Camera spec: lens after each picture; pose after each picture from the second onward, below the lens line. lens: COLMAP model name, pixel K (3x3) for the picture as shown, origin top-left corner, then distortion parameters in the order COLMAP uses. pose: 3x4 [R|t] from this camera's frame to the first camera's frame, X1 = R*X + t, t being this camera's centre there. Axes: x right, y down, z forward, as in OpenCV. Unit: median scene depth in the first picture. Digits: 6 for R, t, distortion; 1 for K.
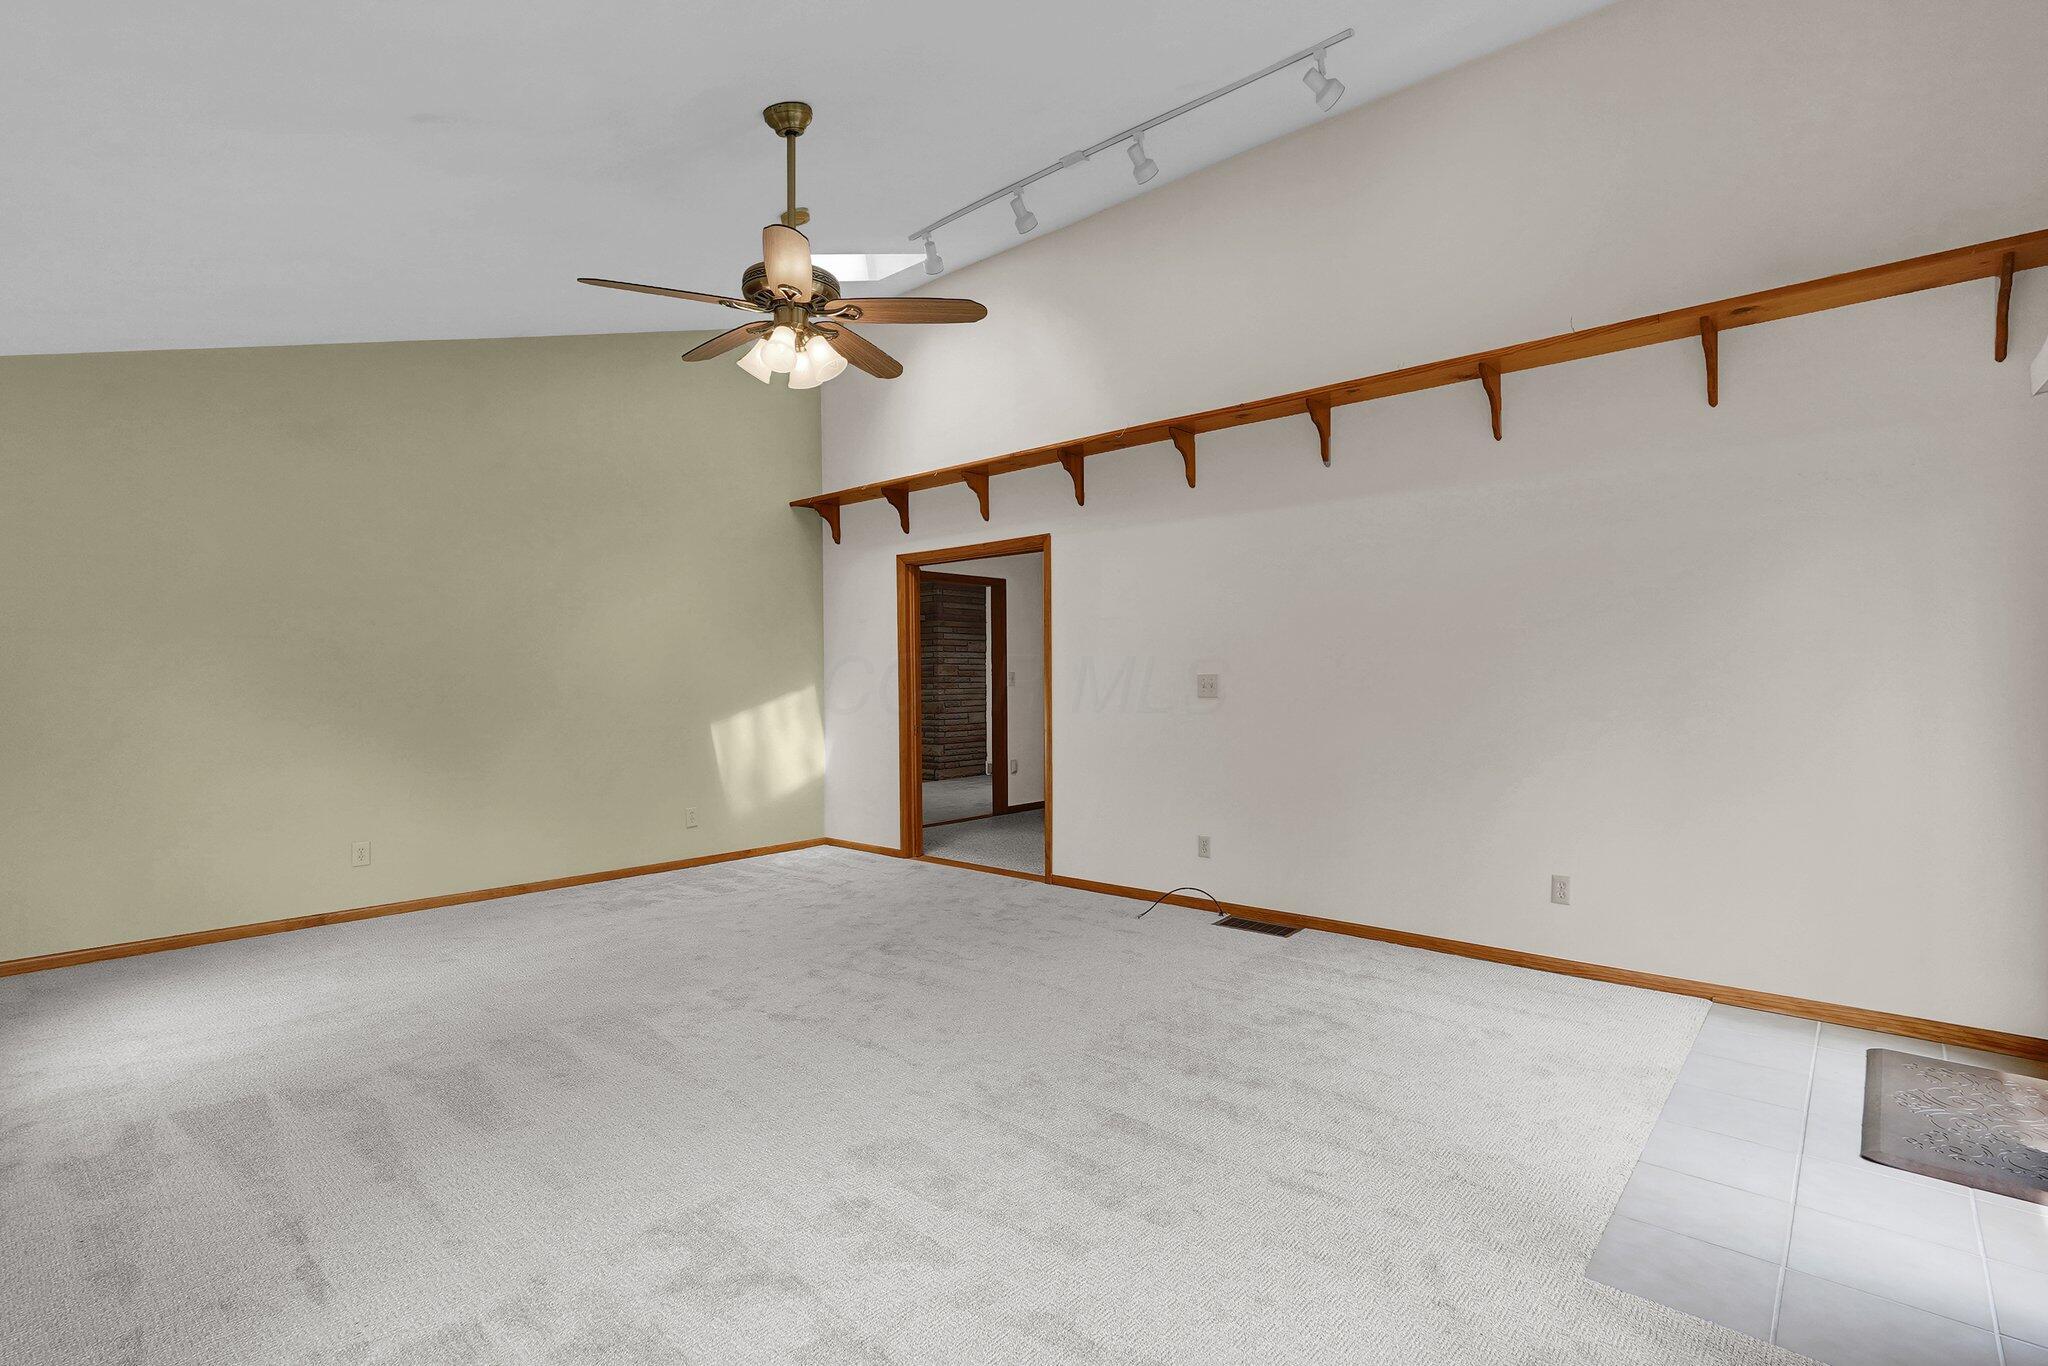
lens RADIAL K [[997.5, 0, 1038.4], [0, 997.5, 677.8], [0, 0, 1]] dist [-0.012638, 0.000940]
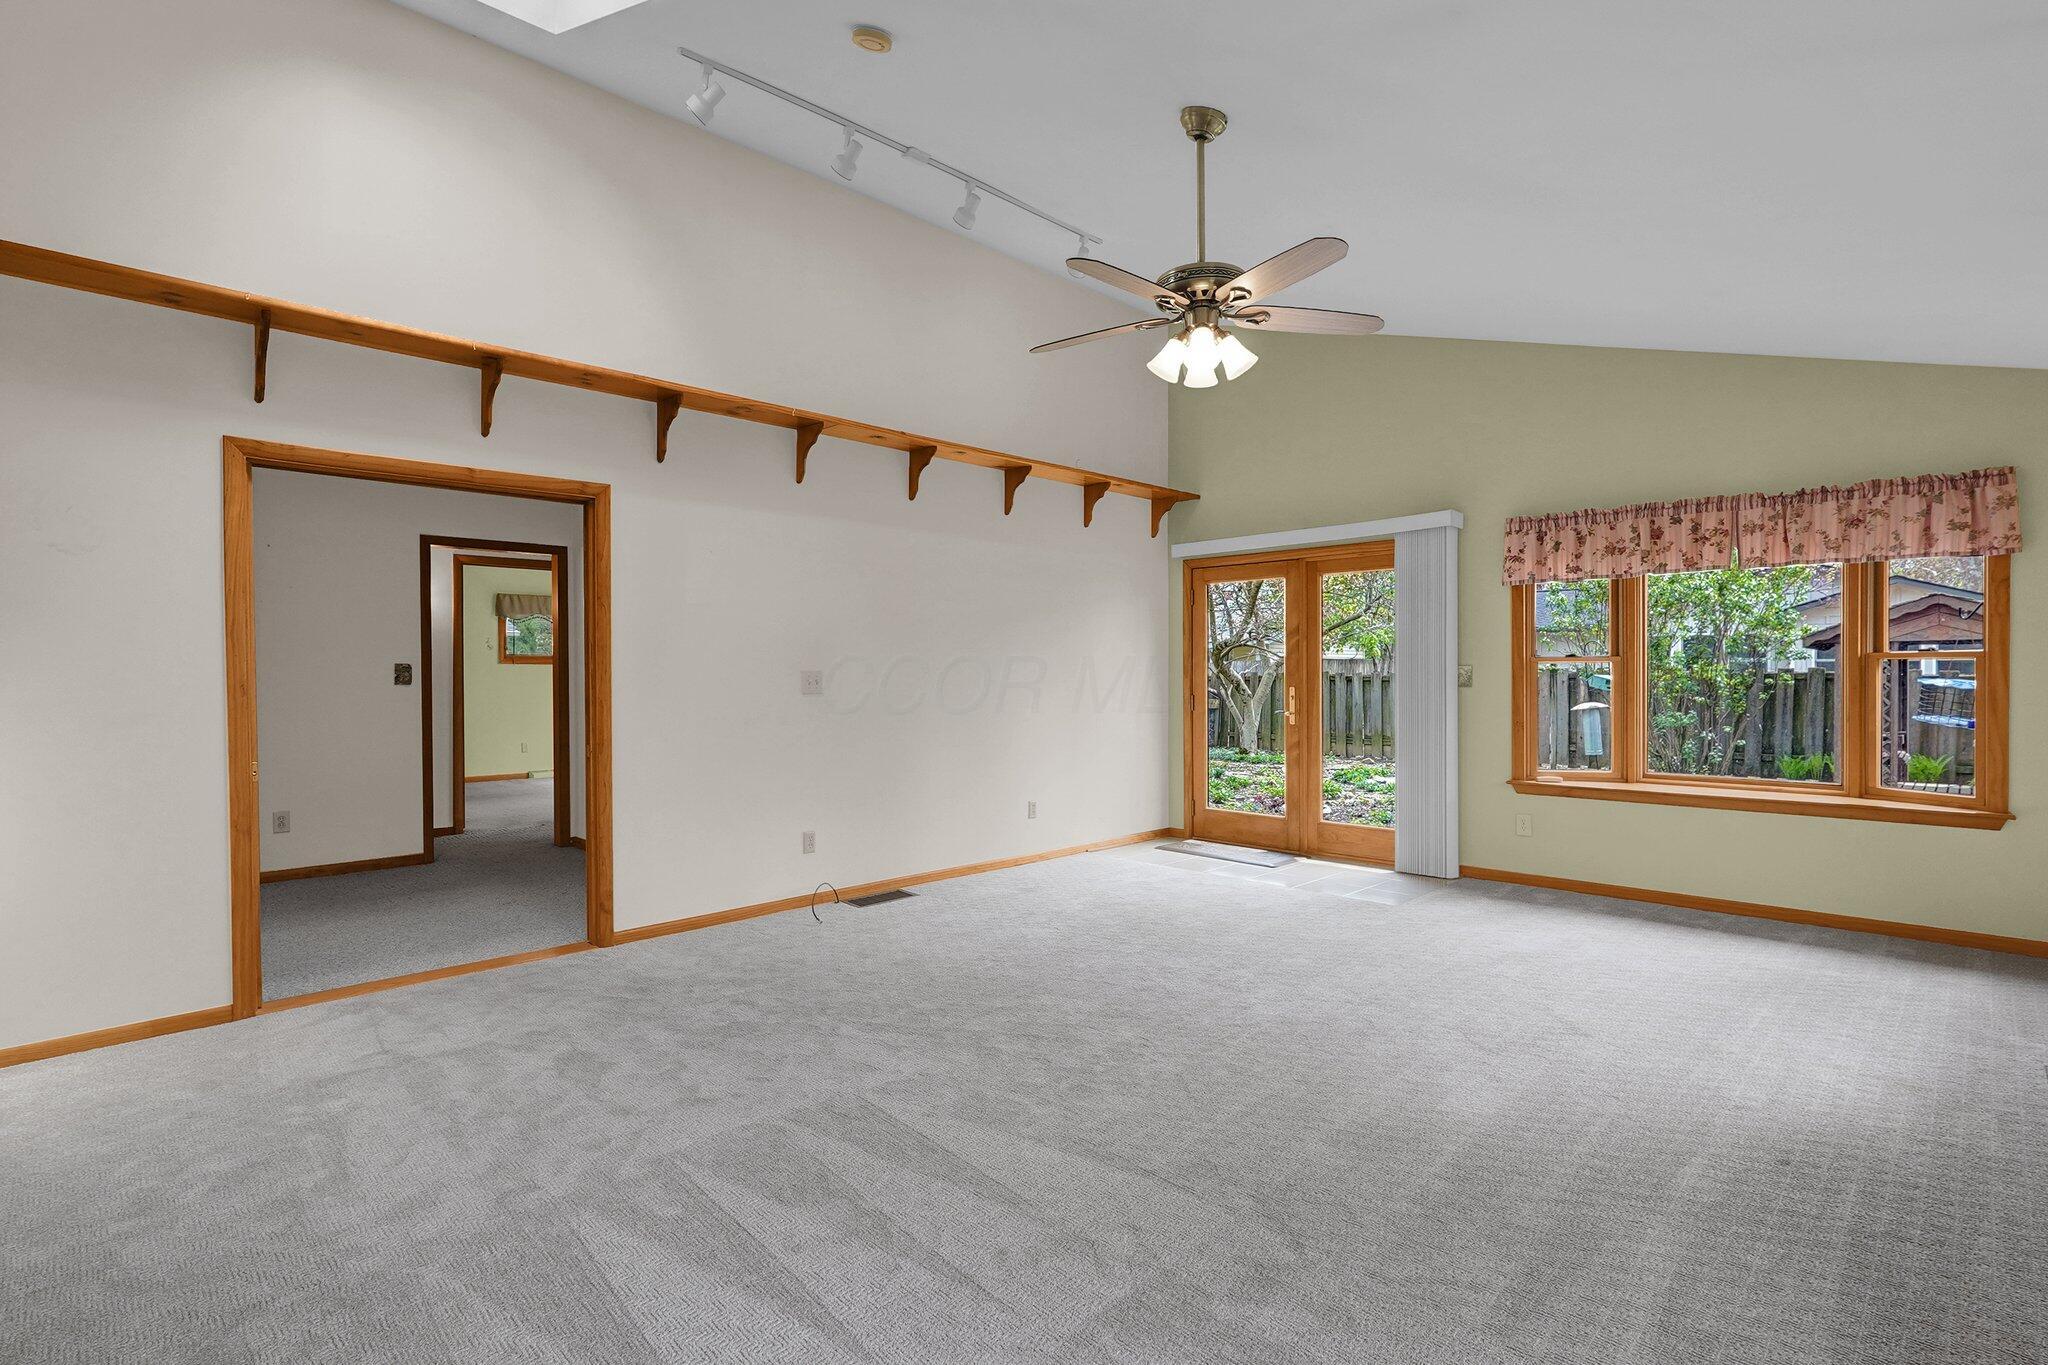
lens RADIAL K [[963.8, 0, 1029.2], [0, 963.8, 677.6], [0, 0, 1]] dist [-0.001198, 0.000849]
pose [[0.056095, 0.002333, 0.998423, -0.719532], [0.001153, 0.999996, -0.002401, 0.004337], [-0.998425, 0.001286, 0.056092, 0.649212]]
